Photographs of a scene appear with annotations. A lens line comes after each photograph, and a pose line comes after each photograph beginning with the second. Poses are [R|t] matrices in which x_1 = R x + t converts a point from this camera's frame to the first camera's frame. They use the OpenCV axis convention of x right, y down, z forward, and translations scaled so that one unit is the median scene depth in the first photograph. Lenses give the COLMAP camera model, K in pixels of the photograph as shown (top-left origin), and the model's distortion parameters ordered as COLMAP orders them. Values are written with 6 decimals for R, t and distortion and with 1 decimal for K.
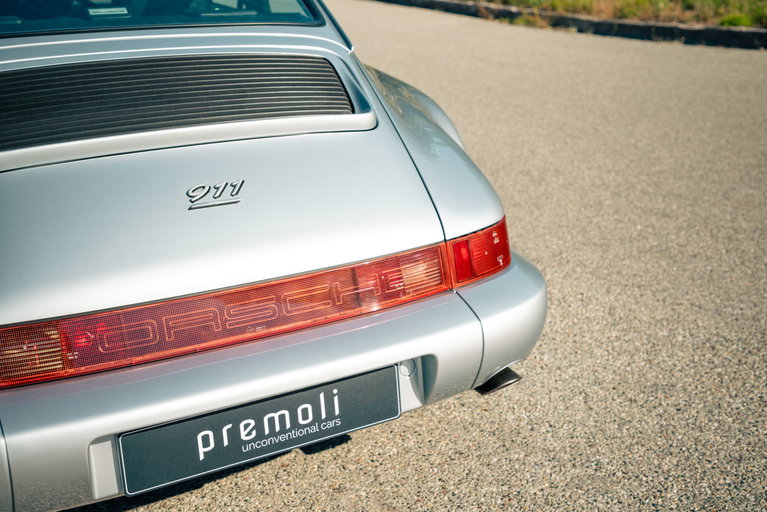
lens RADIAL K [[963.3, 0, 384.6], [0, 963.3, 252.1], [0, 0, 1]] dist [0.075405, 0.000000]
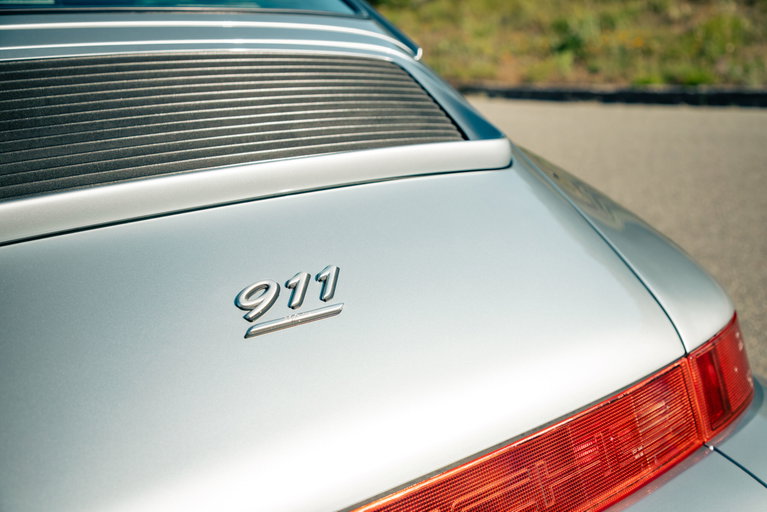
lens RADIAL K [[963.3, 0, 377.8], [0, 963.3, 255.2], [0, 0, 1]] dist [0.075405, 0.000000]
pose [[0.990723, -0.064391, 0.119677, -0.186156], [0.074221, 0.994062, -0.079579, -0.040024], [-0.113843, 0.087724, 0.989618, 0.508780]]
